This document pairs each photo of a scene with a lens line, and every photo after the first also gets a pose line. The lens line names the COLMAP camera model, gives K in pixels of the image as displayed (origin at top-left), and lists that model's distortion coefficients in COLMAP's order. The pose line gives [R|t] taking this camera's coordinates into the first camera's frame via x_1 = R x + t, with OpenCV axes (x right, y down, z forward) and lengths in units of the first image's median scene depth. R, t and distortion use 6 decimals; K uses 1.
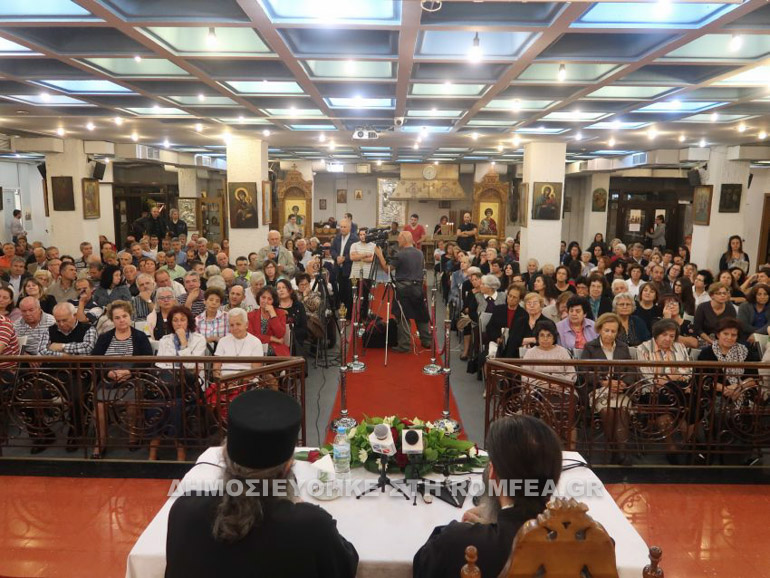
lens RADIAL K [[582.2, 0, 384.1], [0, 582.2, 289.1], [0, 0, 1]] dist [-0.037382, 0.003312]
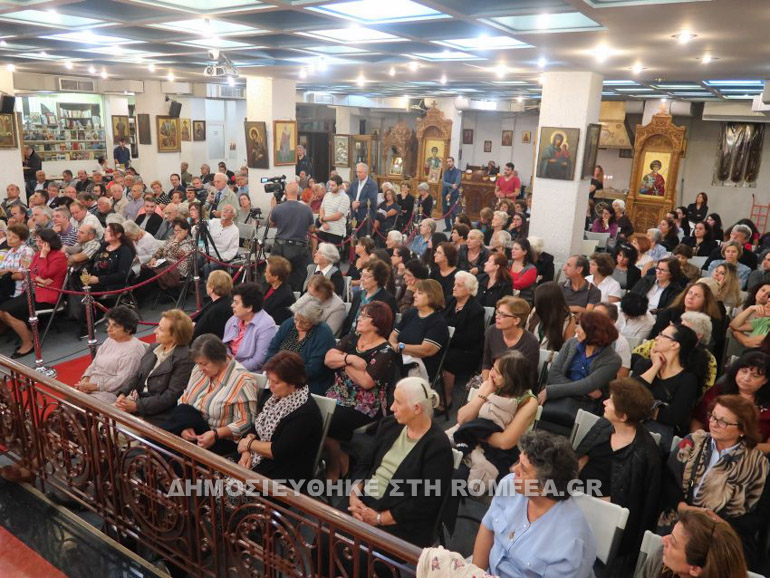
lens RADIAL K [[582.2, 0, 383.8], [0, 582.2, 290.6], [0, 0, 1]] dist [-0.037382, 0.003312]
pose [[0.842703, 0.162885, -0.513147, 0.298143], [-0.107103, 0.984804, 0.136713, -0.034834], [0.527618, -0.060249, 0.847343, 0.154683]]
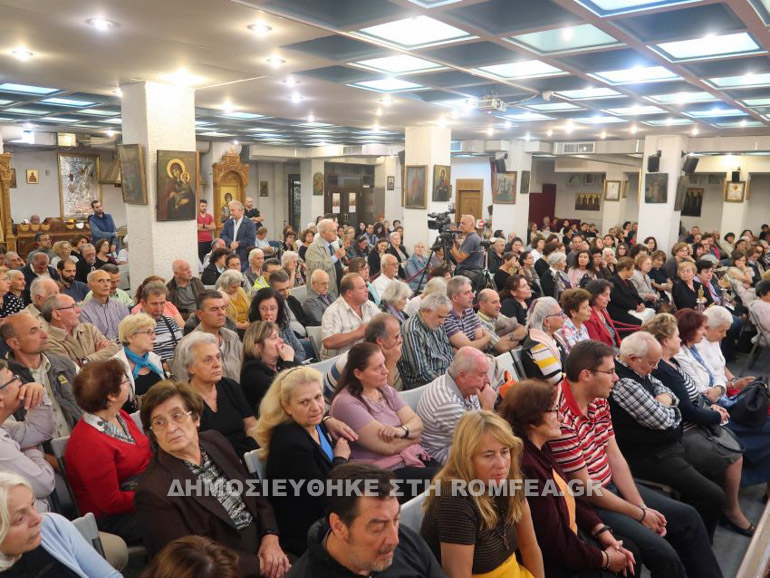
lens RADIAL K [[582.2, 0, 383.1], [0, 582.2, 289.2], [0, 0, 1]] dist [-0.037382, 0.003312]
pose [[0.645919, -0.127486, 0.752686, -0.364731], [0.110879, 0.991169, 0.072727, -0.029668], [-0.755311, 0.036481, 0.654350, 0.236898]]
